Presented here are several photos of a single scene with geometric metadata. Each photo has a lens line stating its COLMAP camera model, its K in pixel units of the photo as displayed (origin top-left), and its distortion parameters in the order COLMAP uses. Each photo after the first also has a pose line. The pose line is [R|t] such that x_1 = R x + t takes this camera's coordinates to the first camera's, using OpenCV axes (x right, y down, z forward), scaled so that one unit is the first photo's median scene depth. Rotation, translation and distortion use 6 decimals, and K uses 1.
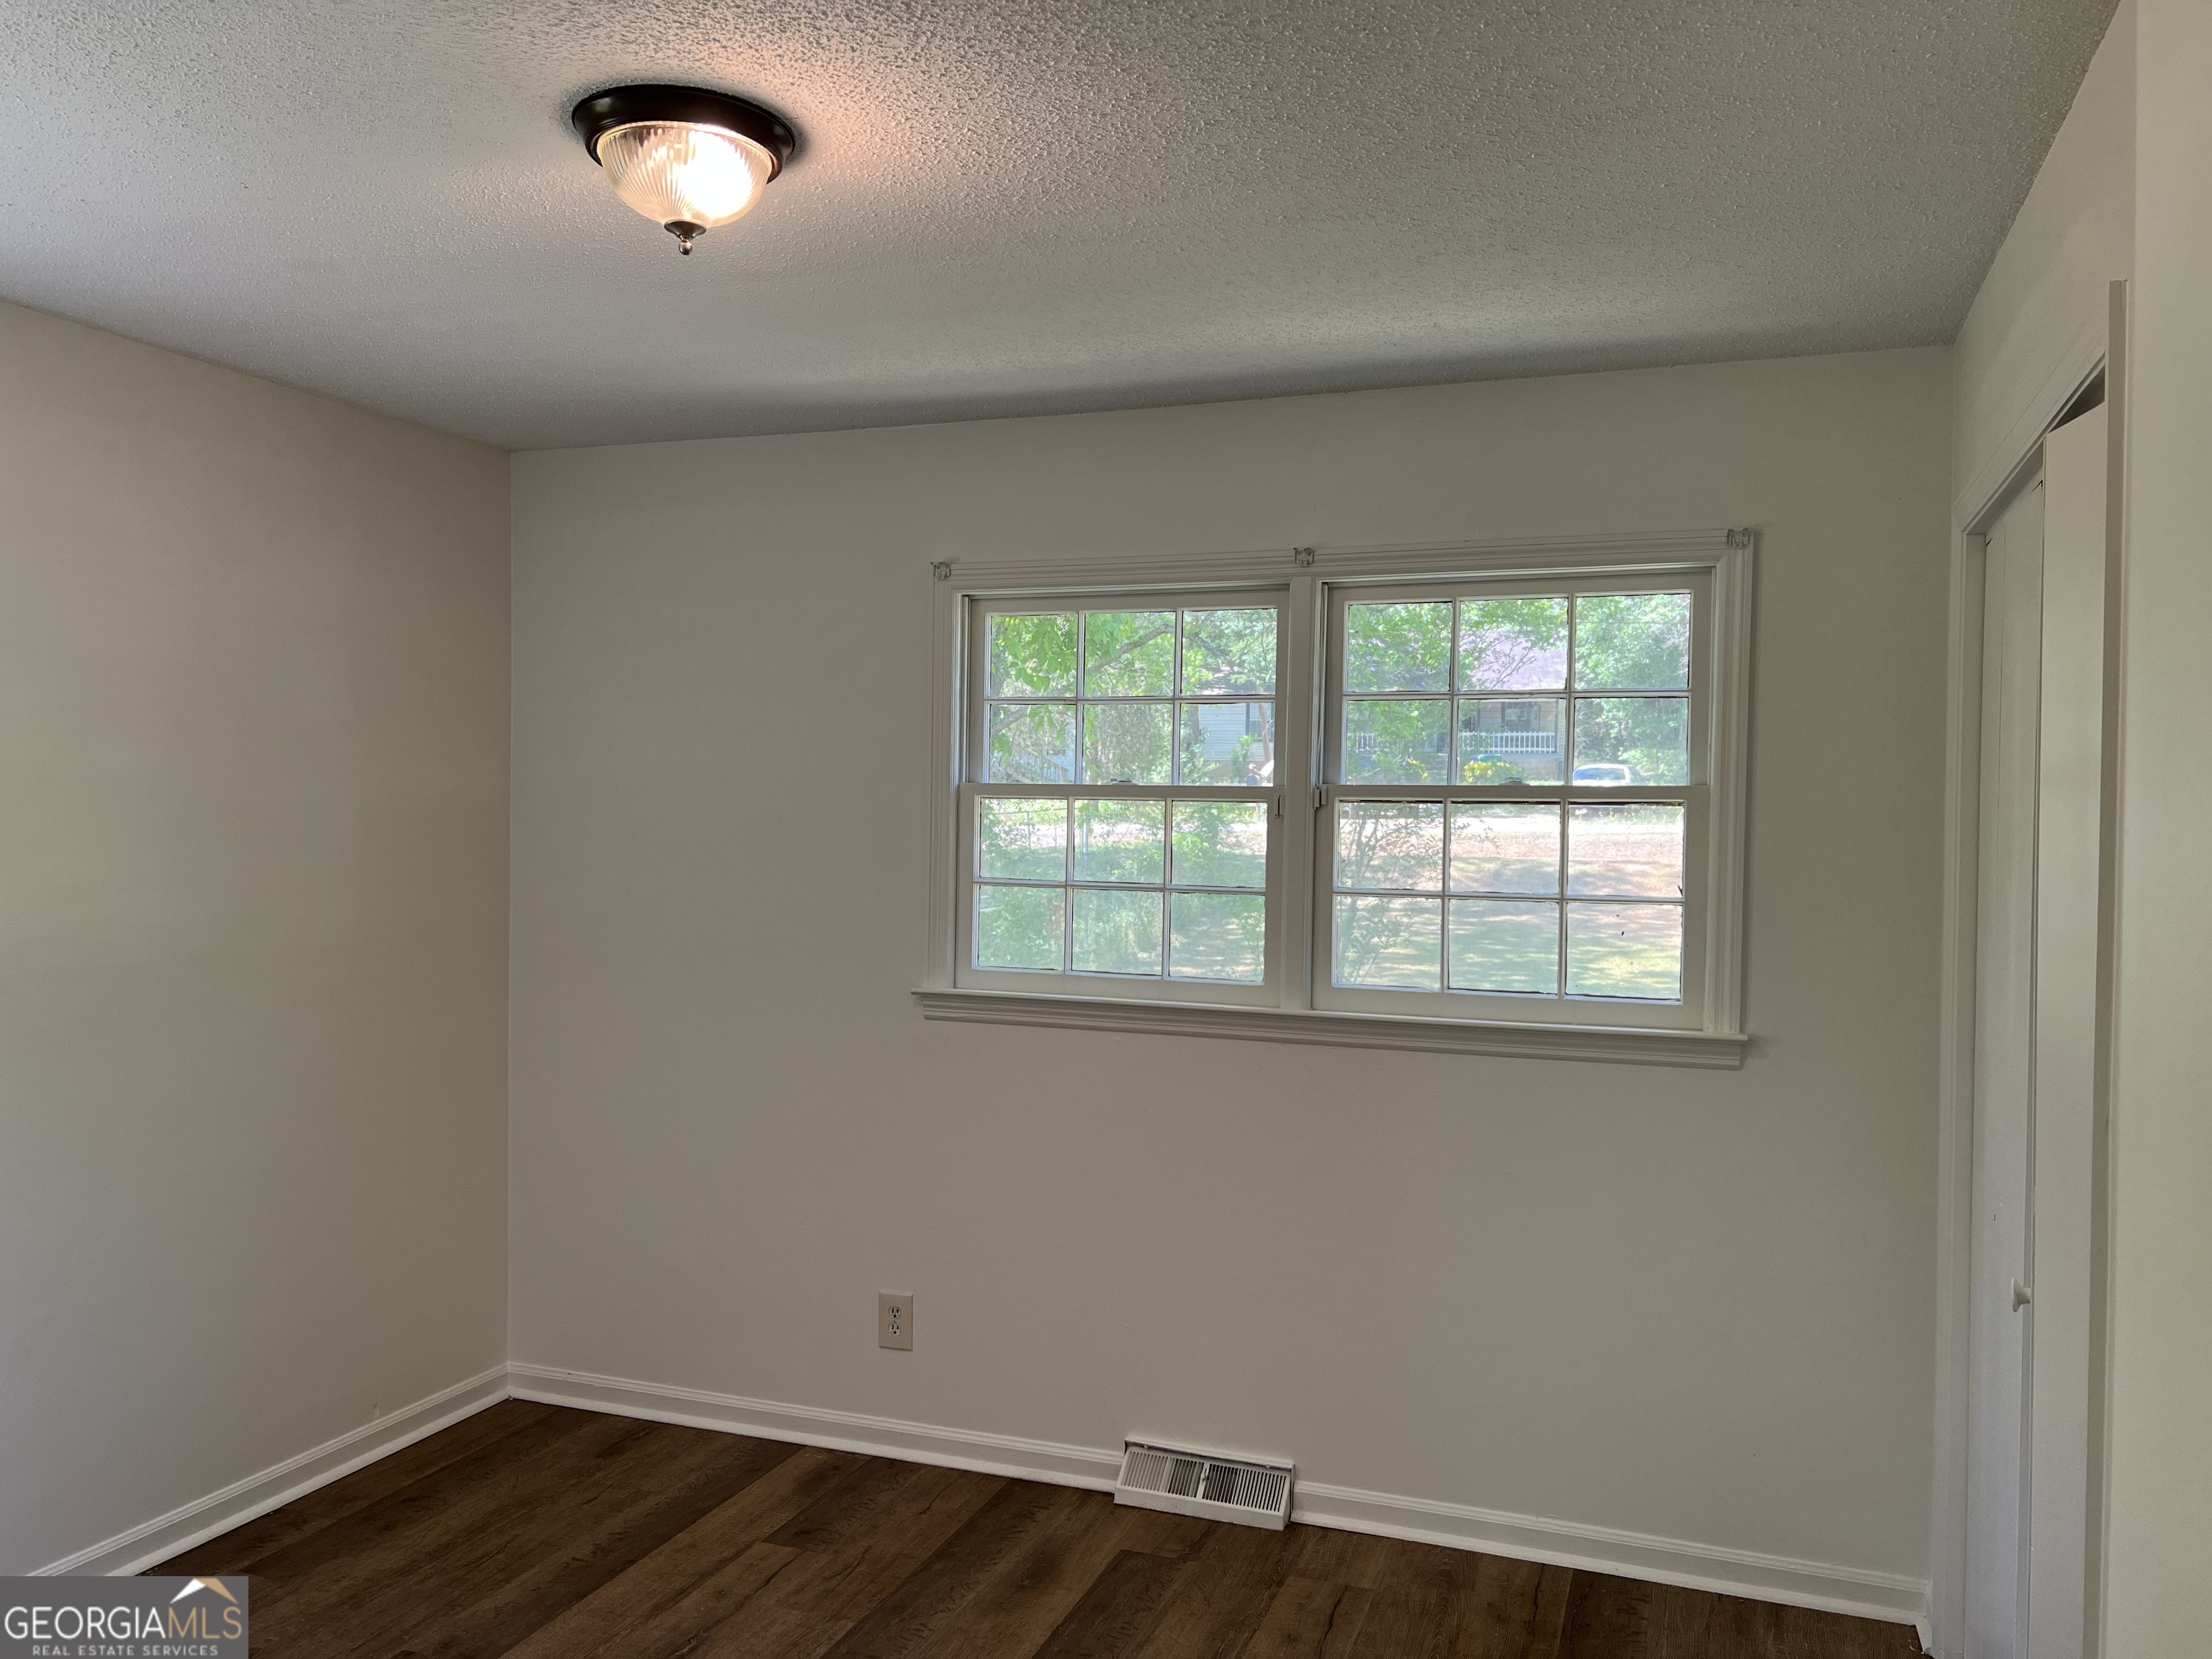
lens RADIAL K [[1667.2, 0, 1099.9], [0, 1667.2, 826.9], [0, 0, 1]] dist [0.024074, -0.017929]
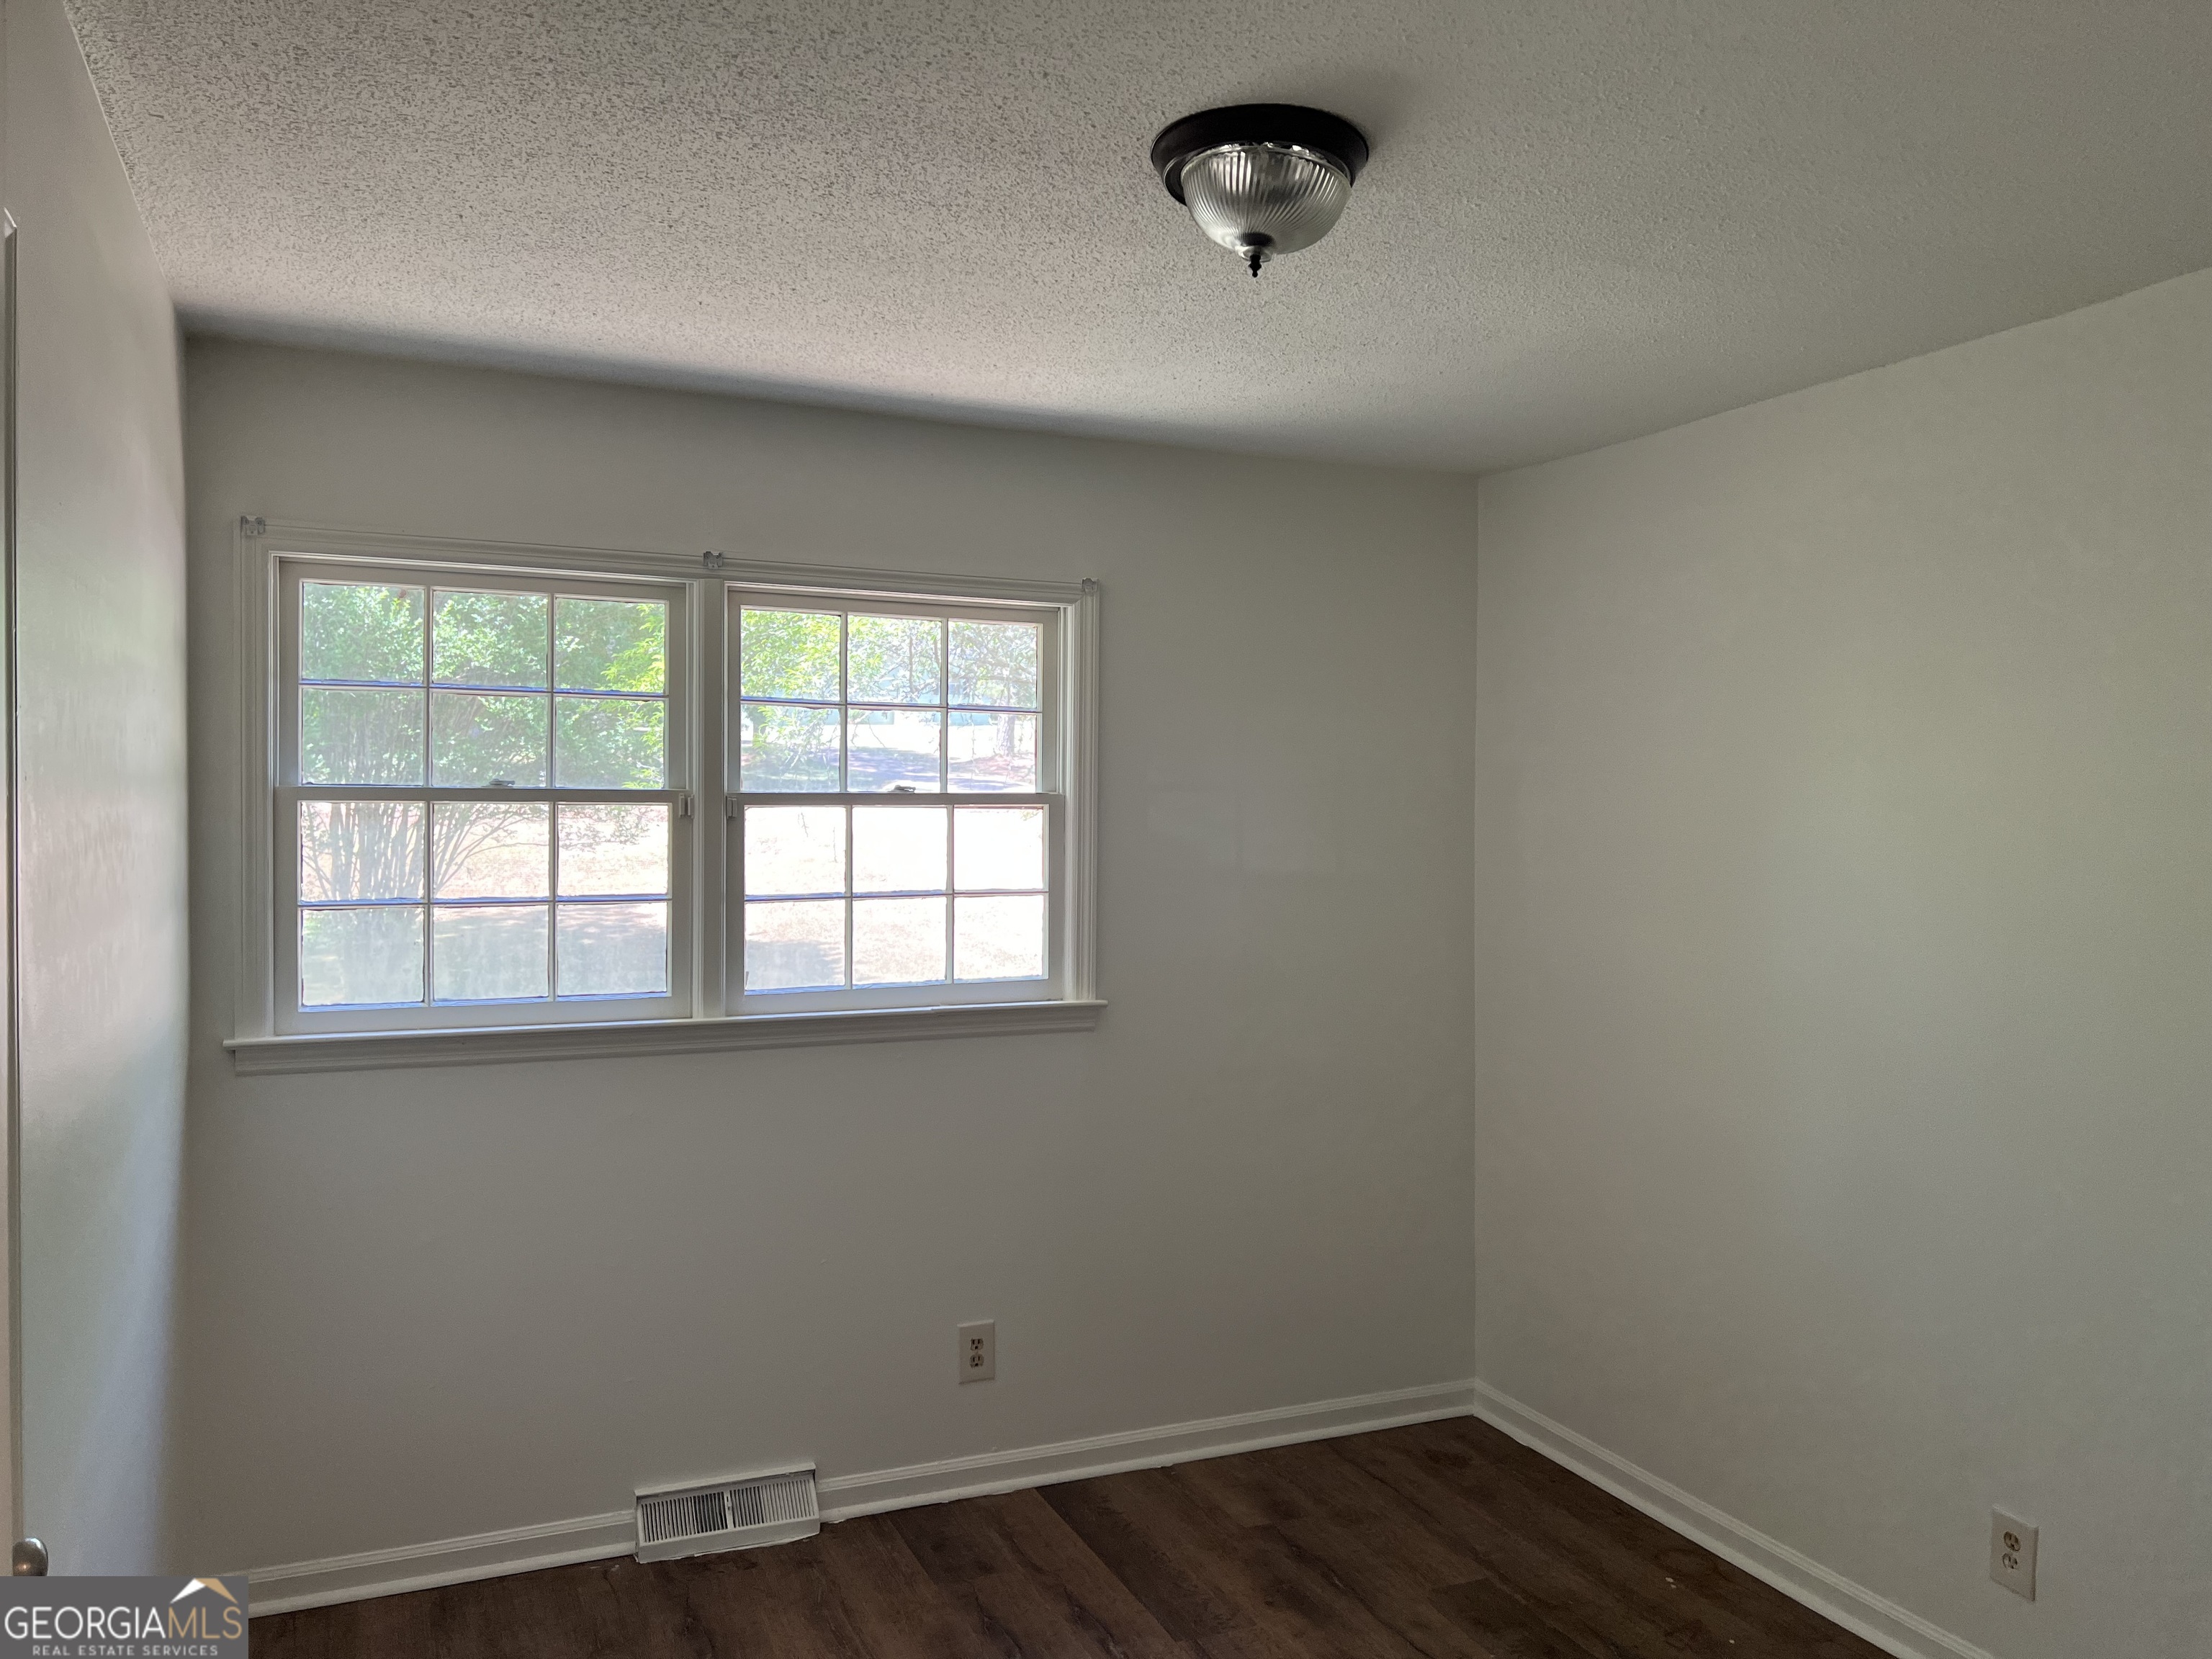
lens RADIAL K [[1667.2, 0, 1106.6], [0, 1667.2, 825.7], [0, 0, 1]] dist [0.024074, -0.017929]
pose [[0.718672, -0.013156, 0.695224, -0.412053], [0.010037, 0.999913, 0.008546, -0.010615], [-0.695277, 0.000836, 0.718742, 0.138468]]
